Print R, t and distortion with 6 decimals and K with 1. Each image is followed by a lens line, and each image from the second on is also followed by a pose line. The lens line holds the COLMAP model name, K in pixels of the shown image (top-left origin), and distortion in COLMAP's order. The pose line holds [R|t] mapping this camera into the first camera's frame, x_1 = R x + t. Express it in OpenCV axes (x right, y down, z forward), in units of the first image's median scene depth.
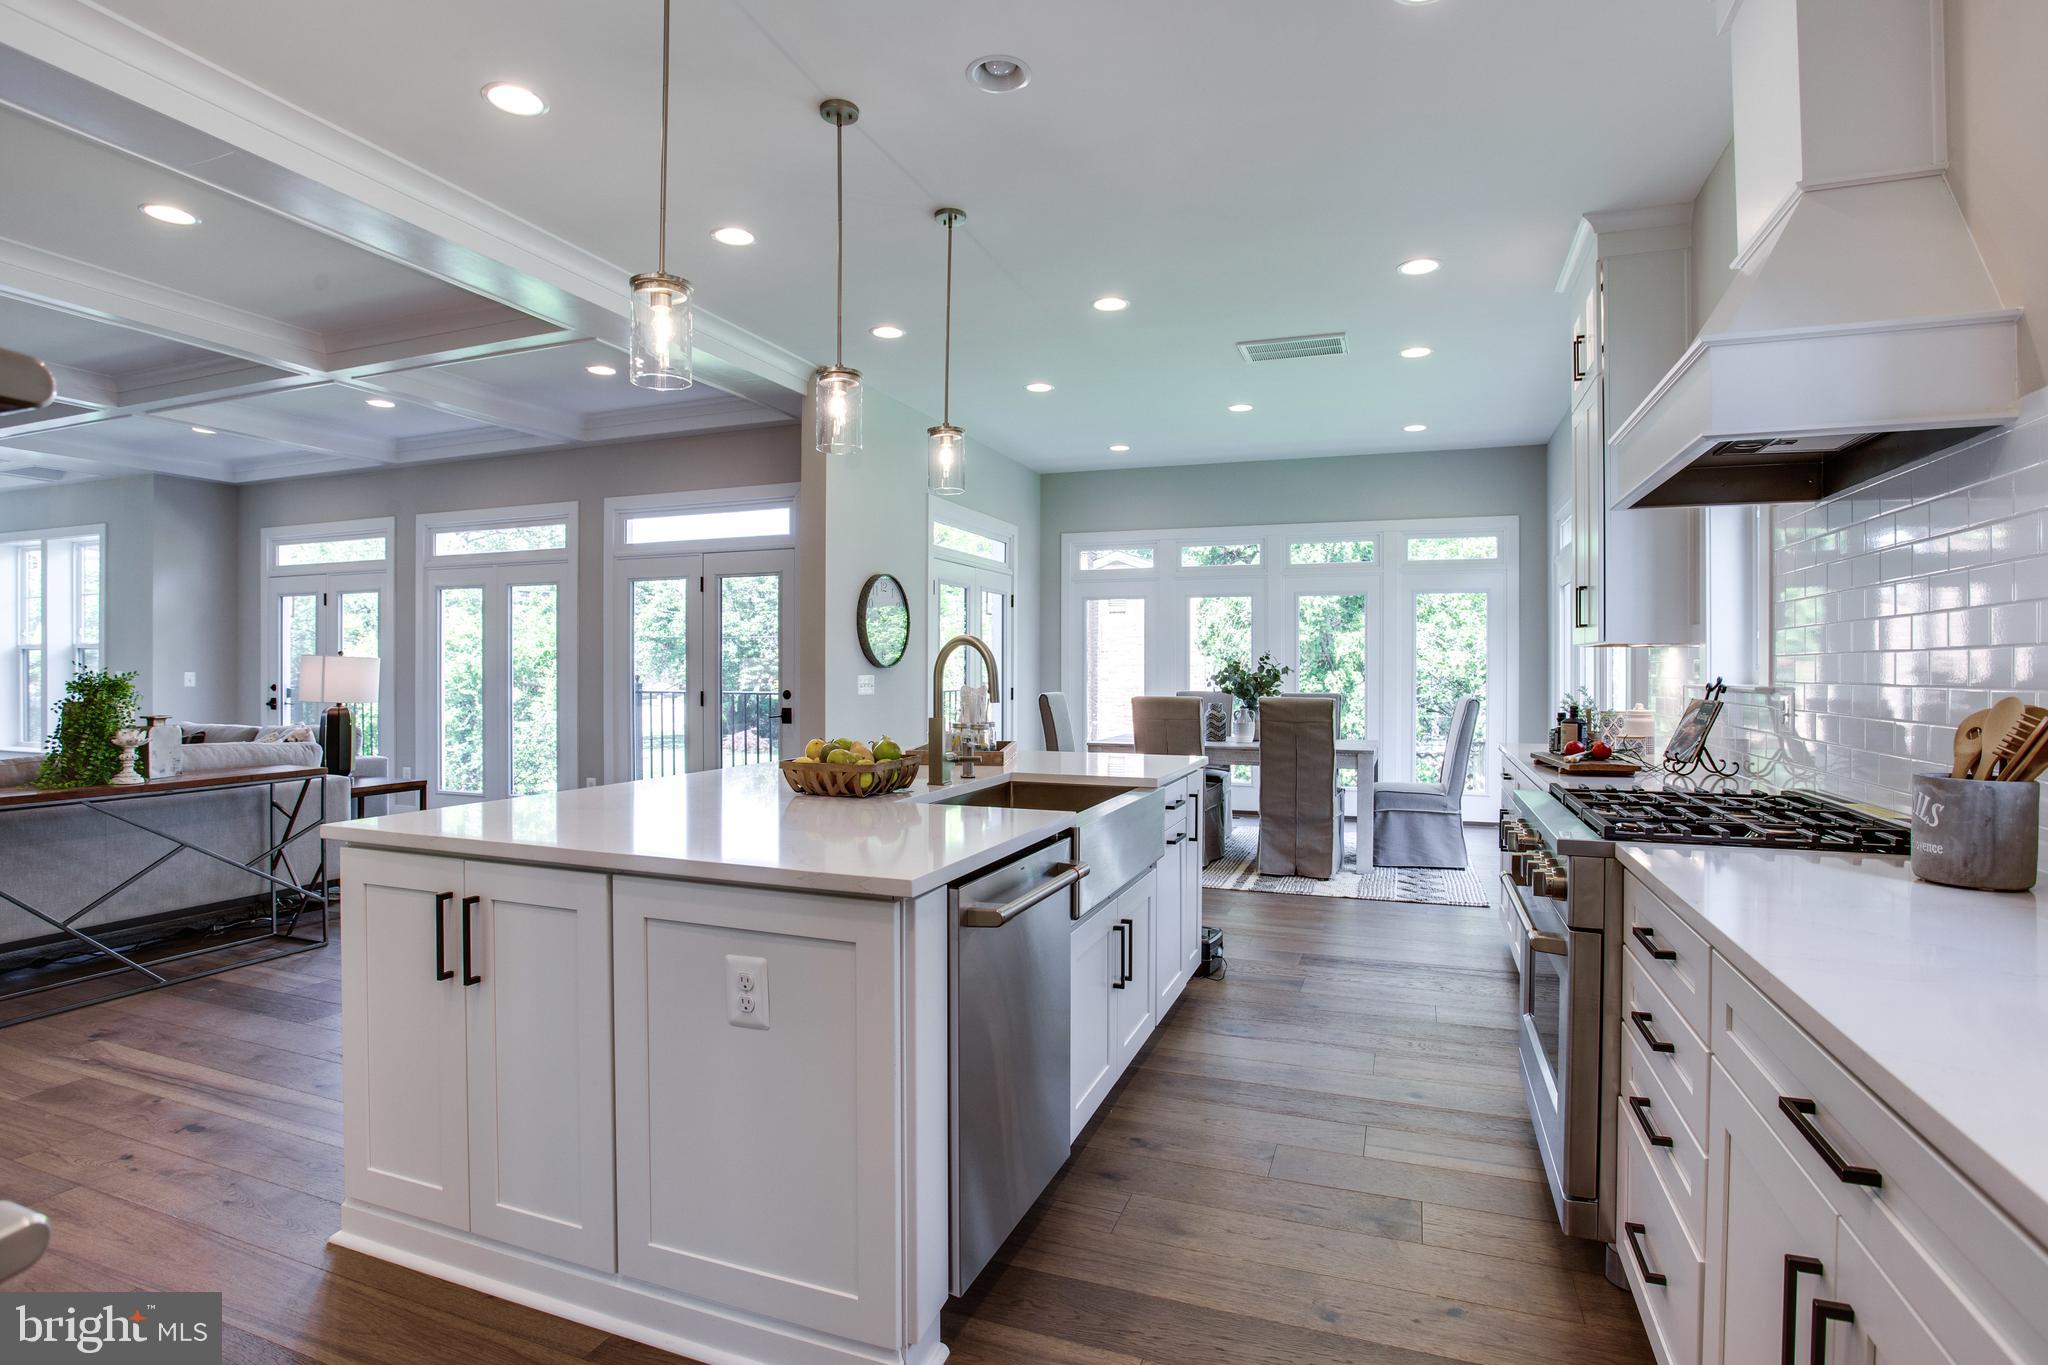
lens RADIAL K [[1018.4, 0, 1028.2], [0, 1018.4, 677.4], [0, 0, 1]] dist [-0.004506, -0.000338]
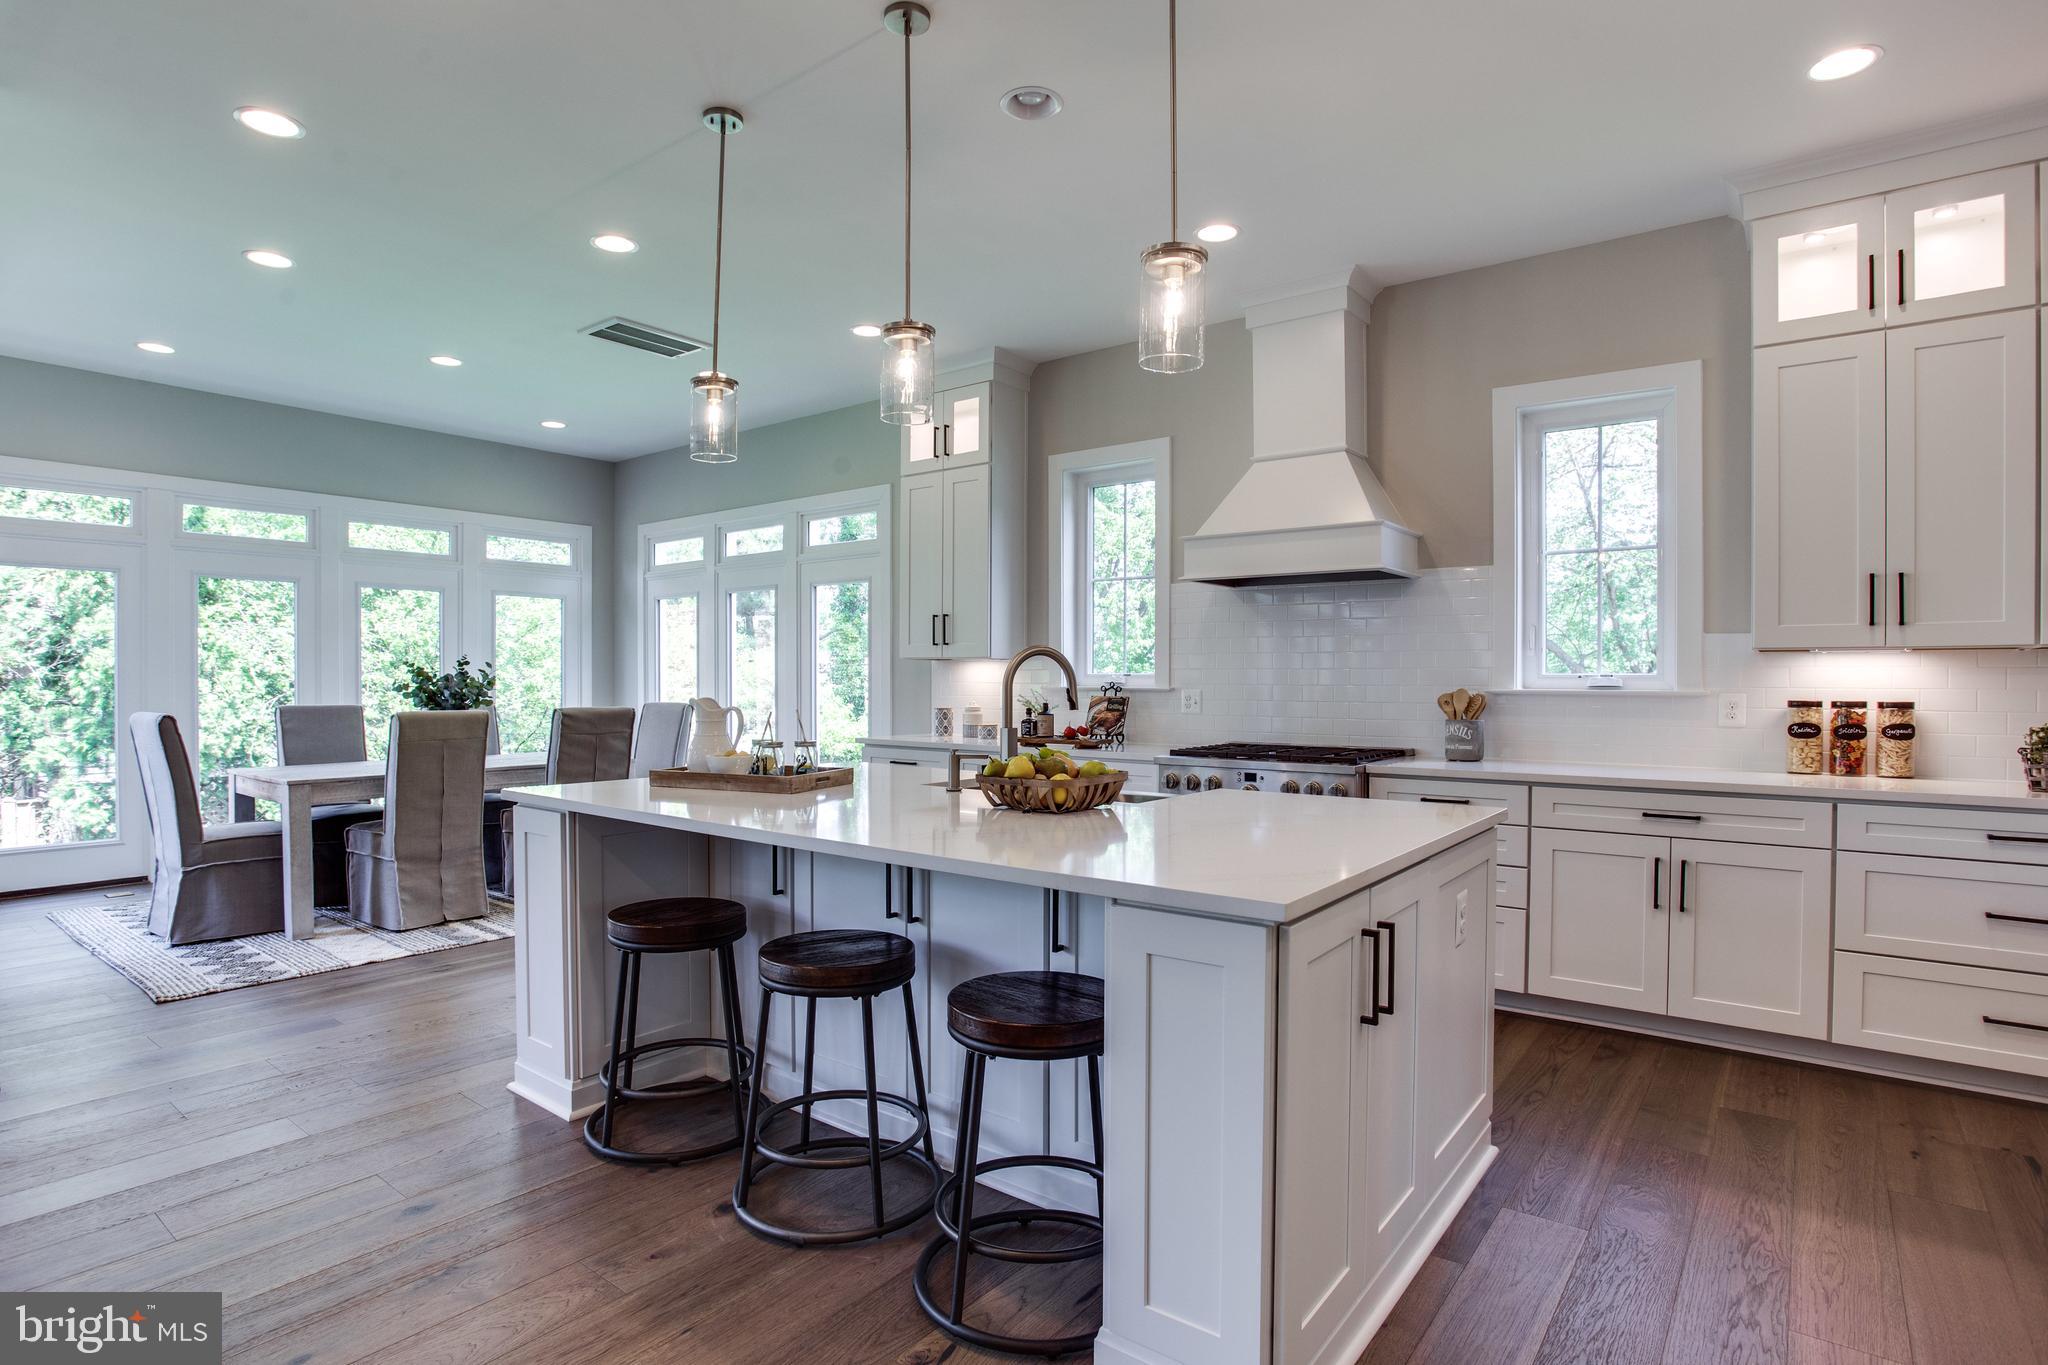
lens RADIAL K [[1063.3, 0, 1028.7], [0, 1063.3, 687.7], [0, 0, 1]] dist [-0.027777, -0.000666]
pose [[0.303428, -0.011636, 0.952783, -0.440940], [0.007452, 0.999924, 0.009838, -0.003743], [-0.952825, 0.004115, 0.303492, 0.275506]]
